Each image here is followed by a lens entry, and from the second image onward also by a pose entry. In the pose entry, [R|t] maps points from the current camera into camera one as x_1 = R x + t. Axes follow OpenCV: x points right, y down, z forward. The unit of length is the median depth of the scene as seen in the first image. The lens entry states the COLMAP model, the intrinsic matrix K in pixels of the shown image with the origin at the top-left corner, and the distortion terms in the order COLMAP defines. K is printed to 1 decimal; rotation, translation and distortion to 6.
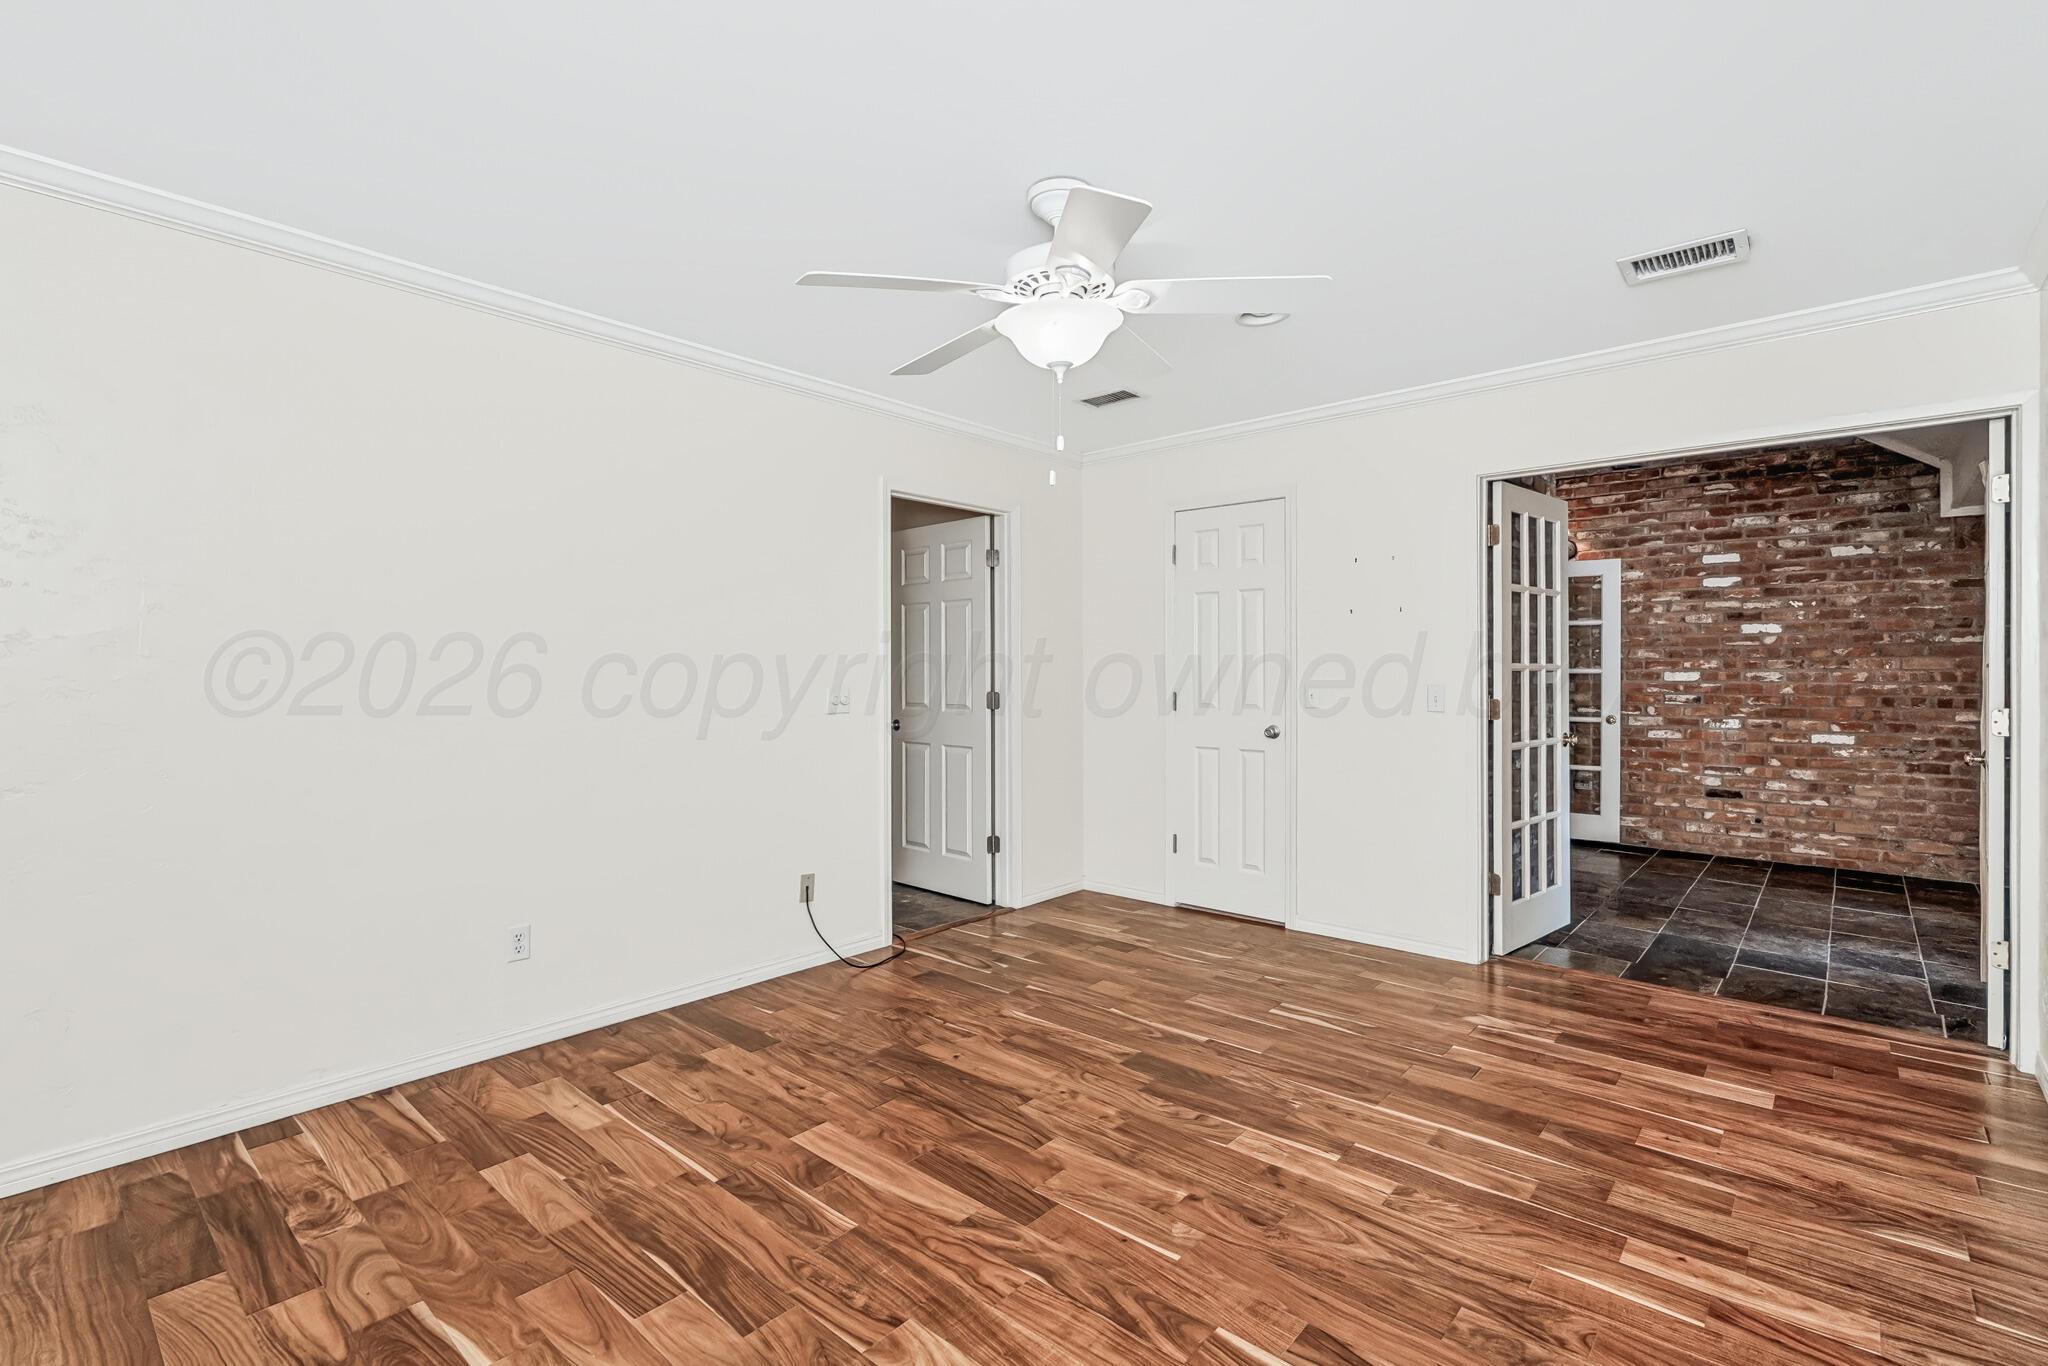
lens RADIAL K [[933.7, 0, 1021.0], [0, 933.7, 681.5], [0, 0, 1]] dist [-0.008483, 0.000366]
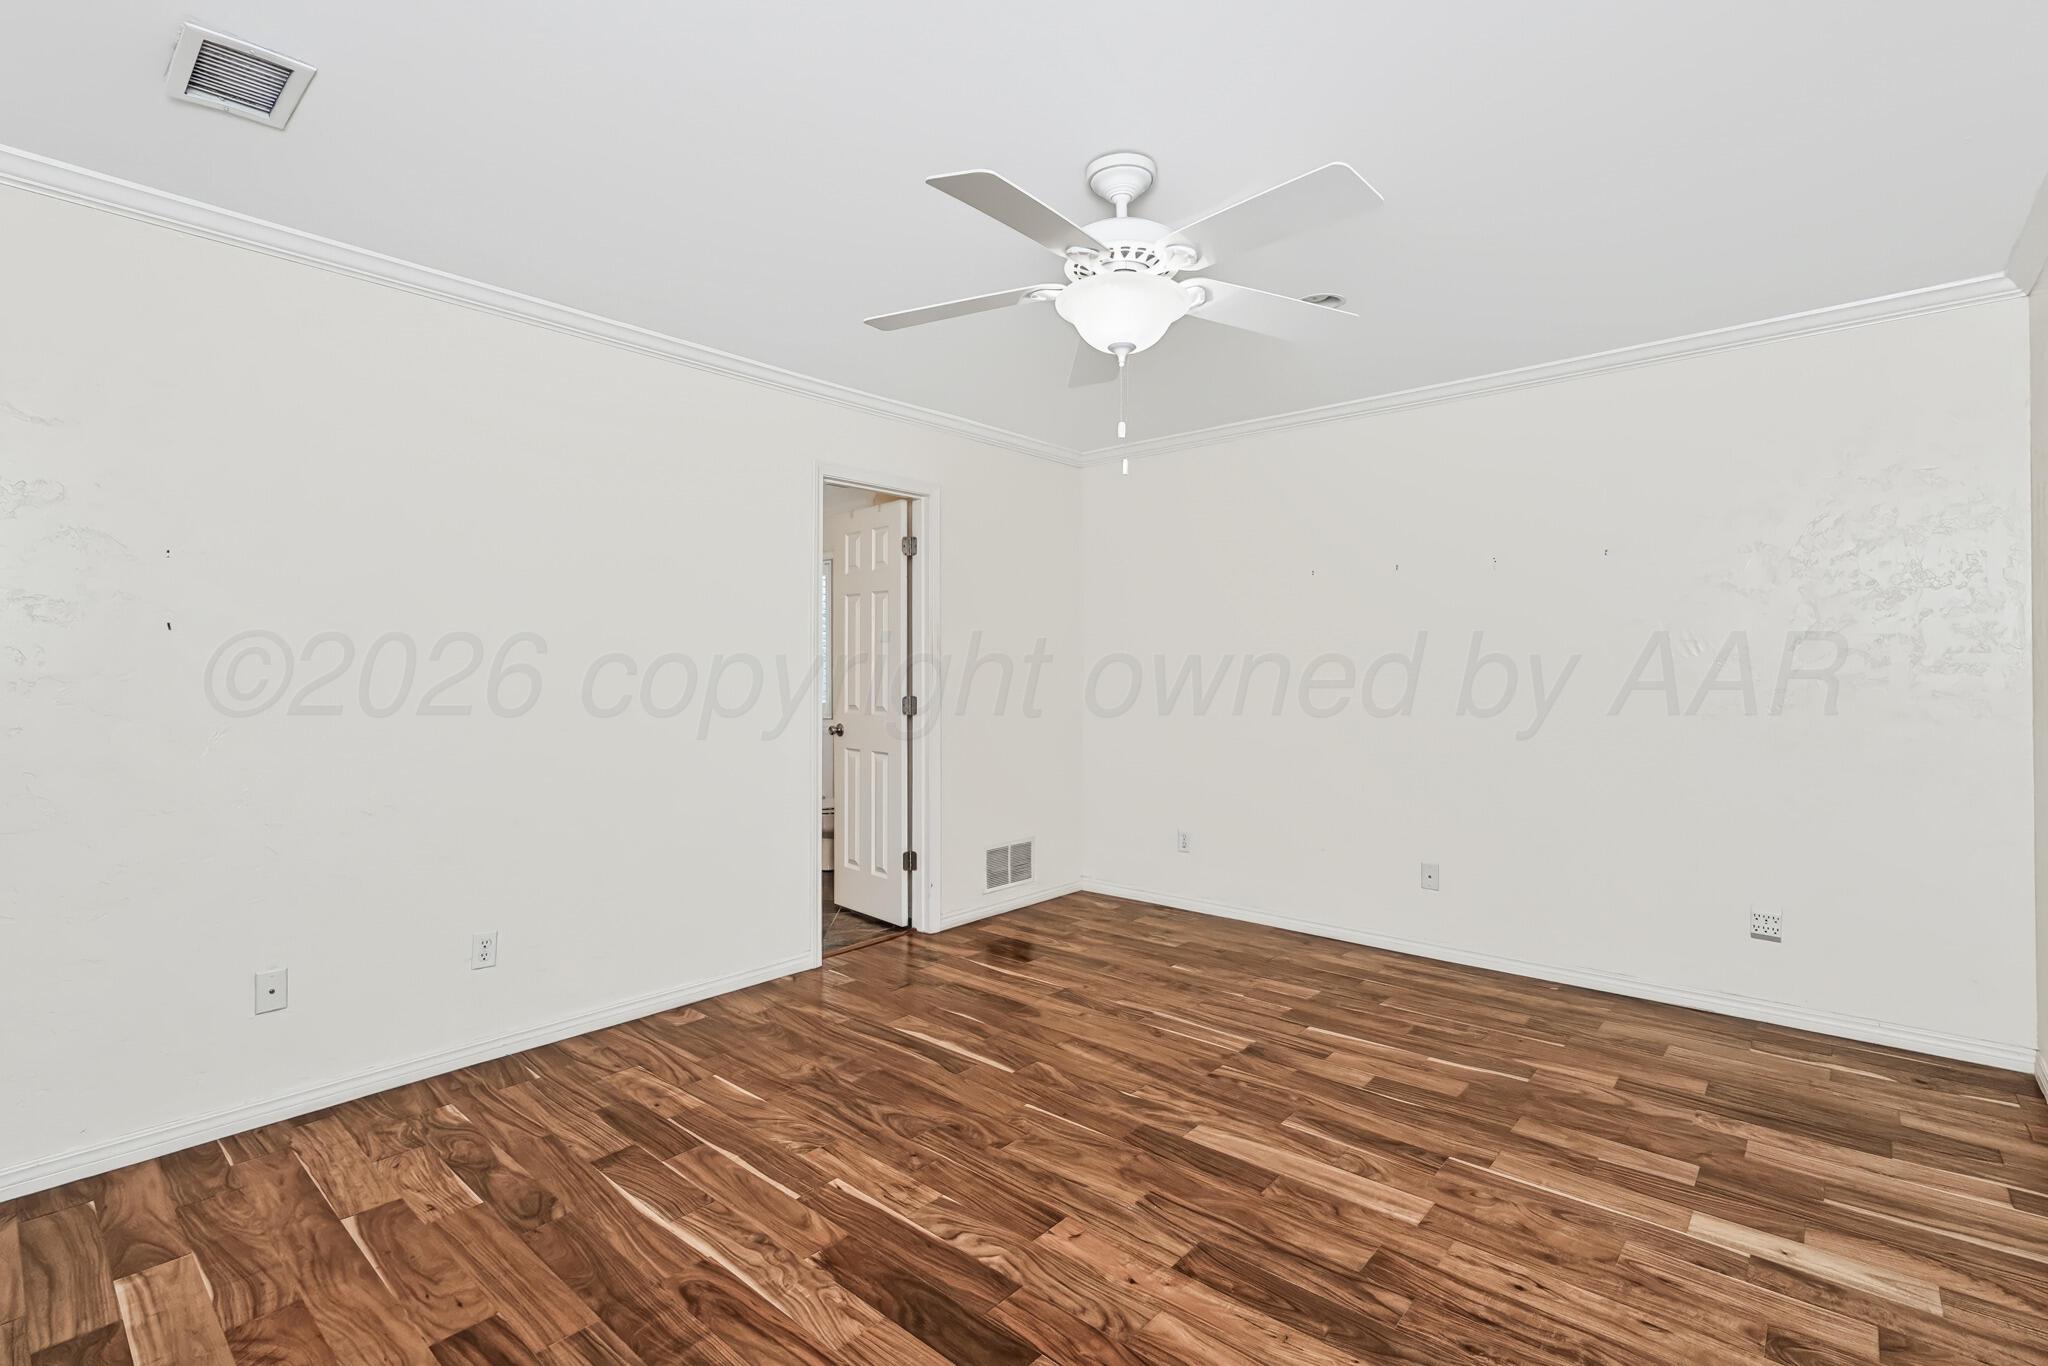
lens RADIAL K [[933.7, 0, 1024.4], [0, 933.7, 665.0], [0, 0, 1]] dist [-0.008483, 0.000366]
pose [[-0.999989, 0.003695, 0.002748, 0.125214], [0.003697, 0.999993, 0.000540, -0.017865], [-0.002746, 0.000550, -0.999996, 1.755788]]
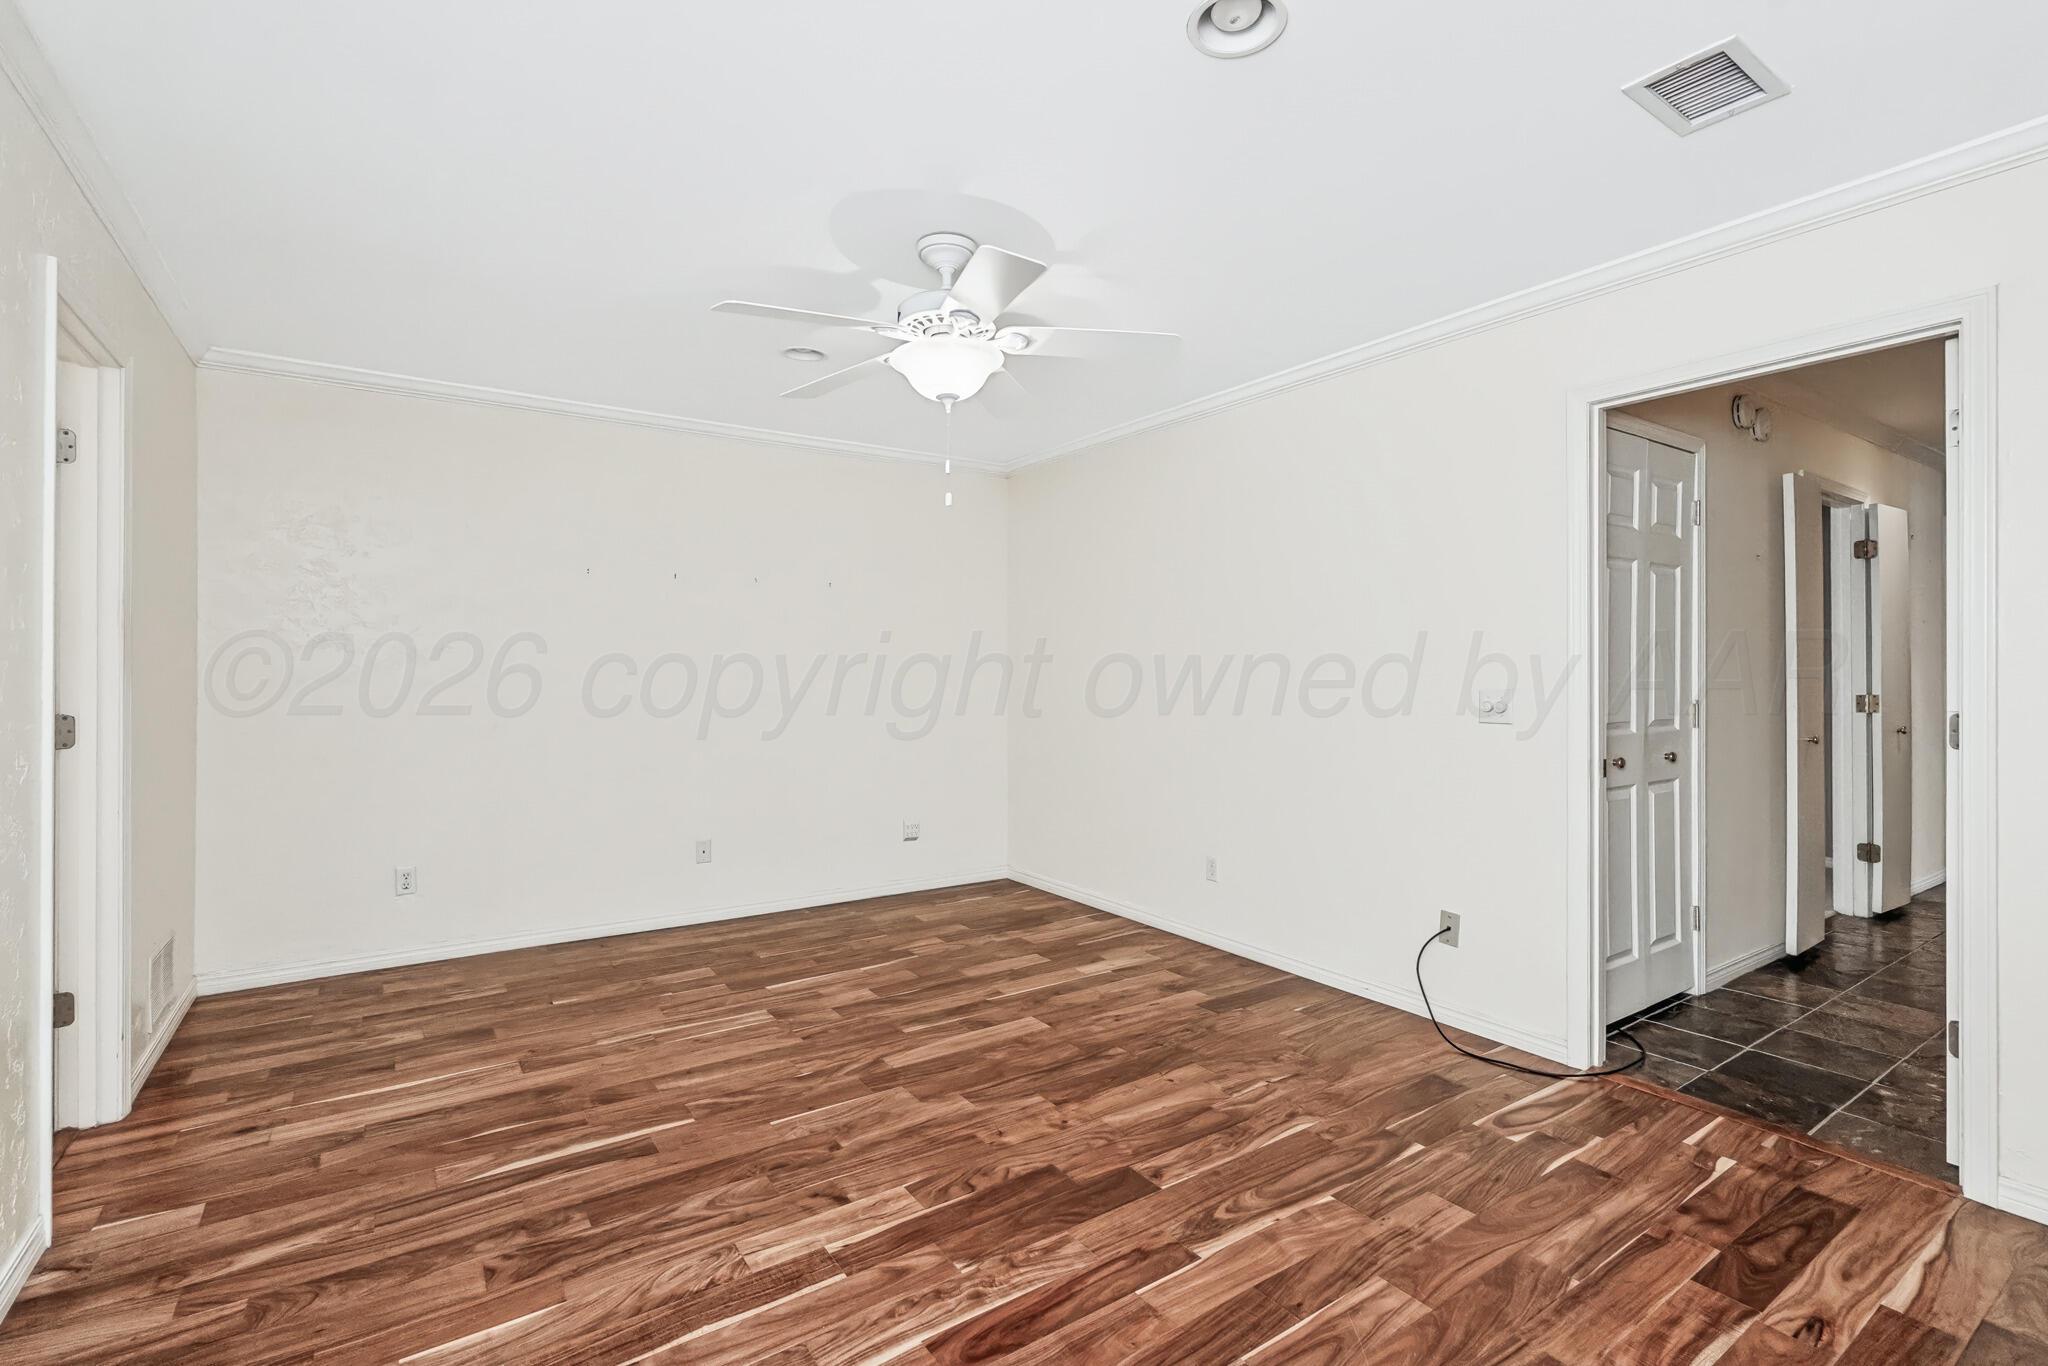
lens RADIAL K [[933.7, 0, 1021.0], [0, 933.7, 679.4], [0, 0, 1]] dist [-0.008483, 0.000366]
pose [[-0.250043, 0.011019, -0.968172, 0.993772], [-0.007251, 0.999886, 0.013253, -0.015889], [0.968208, 0.010334, -0.249934, 1.232646]]
